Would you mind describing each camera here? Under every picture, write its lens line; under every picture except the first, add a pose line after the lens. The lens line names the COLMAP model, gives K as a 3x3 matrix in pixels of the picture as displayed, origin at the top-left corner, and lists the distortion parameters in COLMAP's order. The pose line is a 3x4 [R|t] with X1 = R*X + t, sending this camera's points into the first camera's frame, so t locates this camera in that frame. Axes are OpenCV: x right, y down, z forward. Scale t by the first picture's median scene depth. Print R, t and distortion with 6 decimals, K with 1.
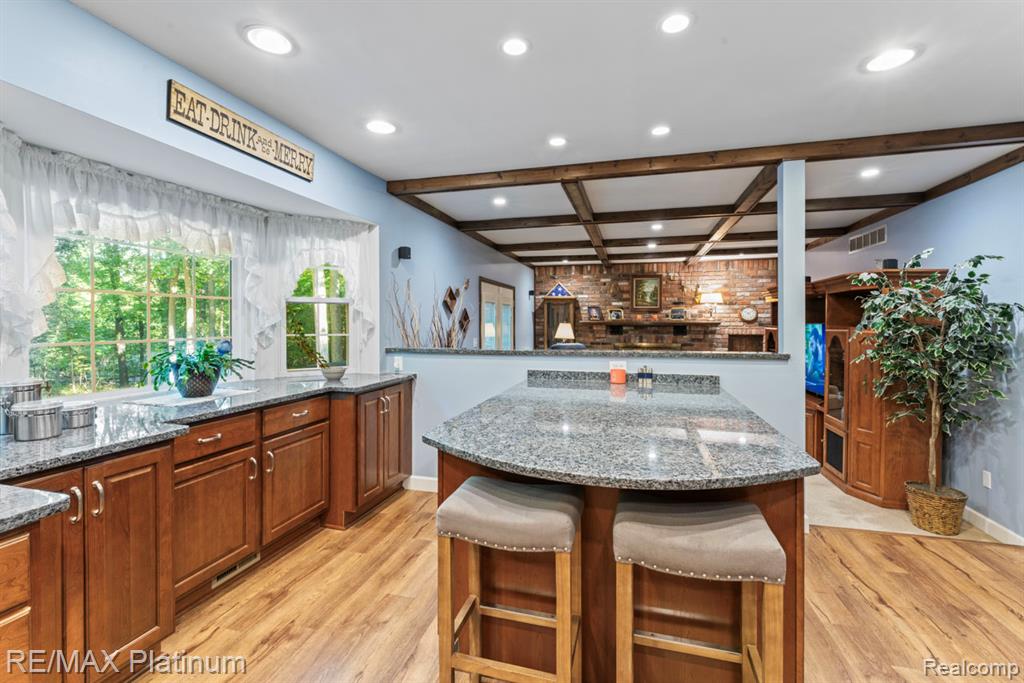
lens RADIAL K [[451.9, 0, 512.6], [0, 451.9, 331.1], [0, 0, 1]] dist [-0.006467, 0.000372]
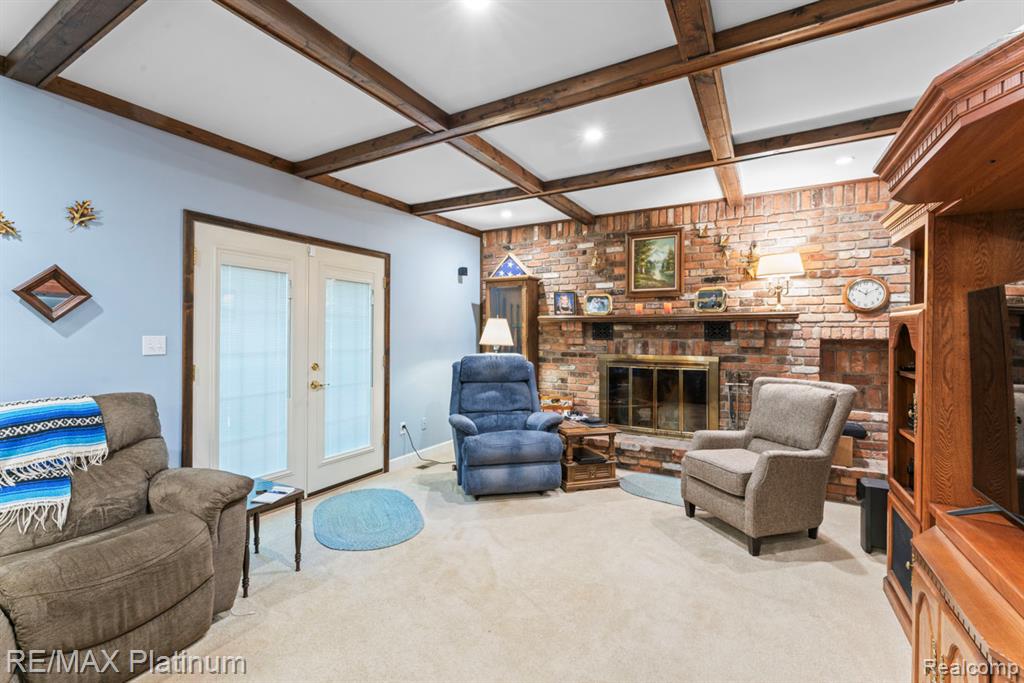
lens RADIAL K [[451.9, 0, 506.4], [0, 451.9, 338.1], [0, 0, 1]] dist [-0.006467, 0.000372]
pose [[0.969353, 0.003256, -0.245652, 0.258448], [-0.005634, 0.999944, -0.008978, 0.012127], [0.245609, 0.010087, 0.969316, 0.427145]]
